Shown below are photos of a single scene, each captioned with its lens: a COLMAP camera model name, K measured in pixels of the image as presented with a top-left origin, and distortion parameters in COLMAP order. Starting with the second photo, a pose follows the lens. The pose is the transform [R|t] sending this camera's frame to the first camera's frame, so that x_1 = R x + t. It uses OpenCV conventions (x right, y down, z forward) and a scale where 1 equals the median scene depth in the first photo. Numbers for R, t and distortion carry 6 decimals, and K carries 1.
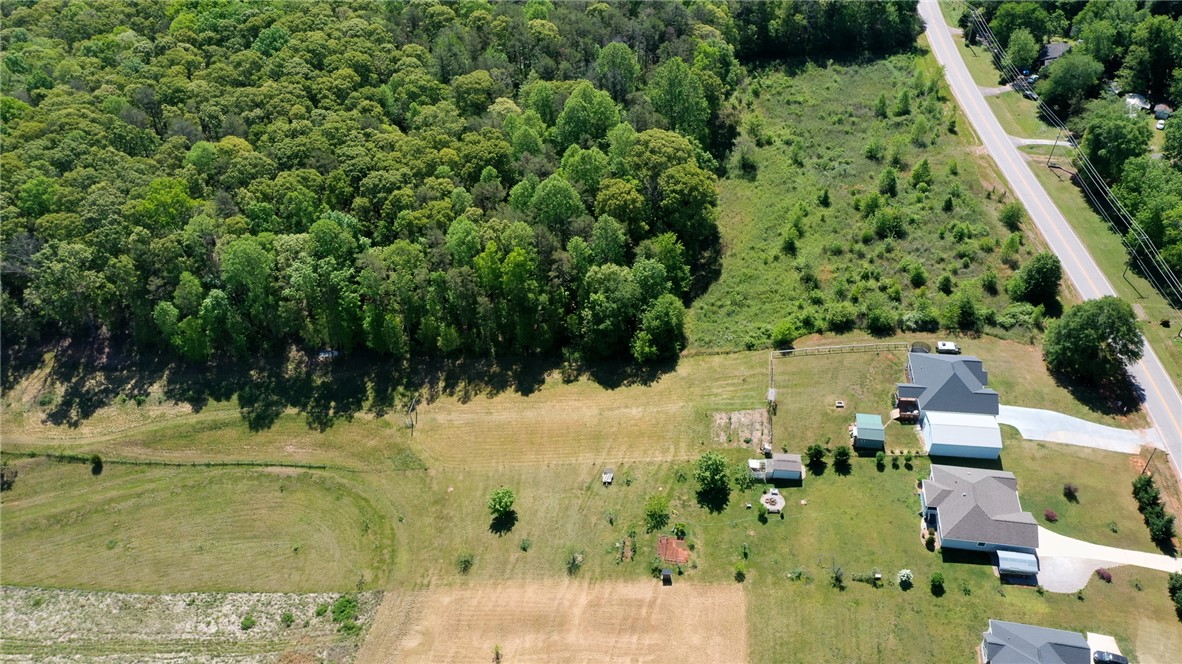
lens RADIAL K [[948.4, 0, 591.0], [0, 948.4, 332.0], [0, 0, 1]] dist [0.013834, 0.007005]
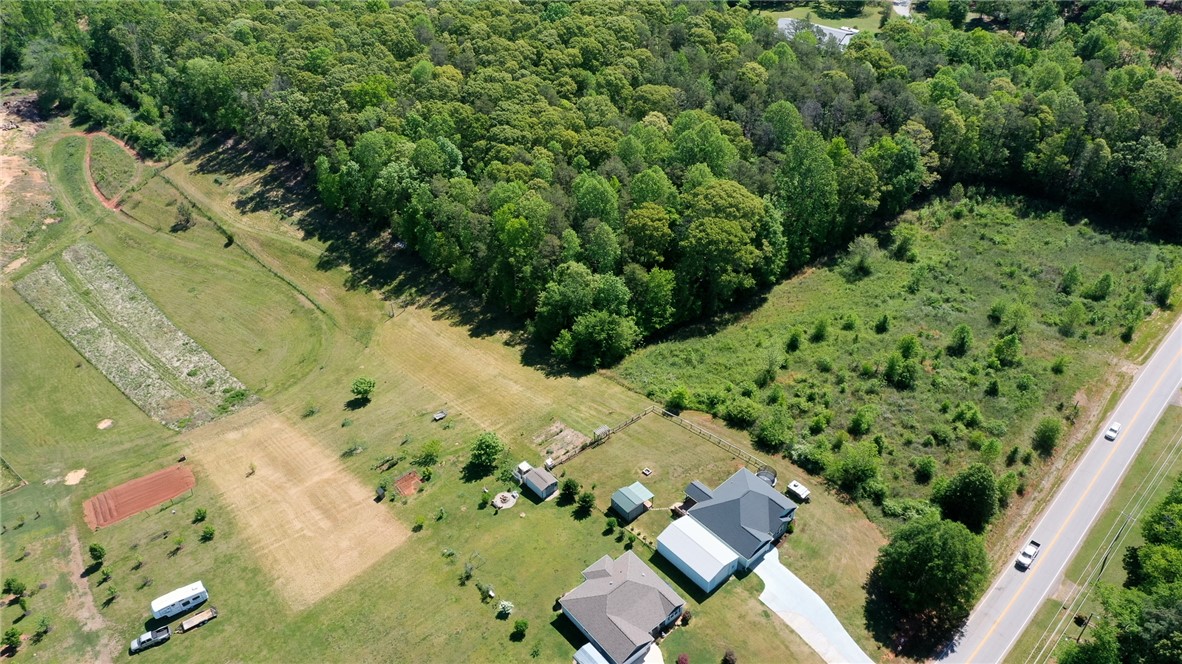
lens RADIAL K [[948.4, 0, 591.0], [0, 948.4, 332.0], [0, 0, 1]] dist [0.013834, 0.007005]
pose [[0.739333, 0.436119, -0.513018, 0.609330], [-0.458812, 0.883940, 0.090227, -0.105083], [0.492827, 0.168671, 0.853623, 0.100761]]
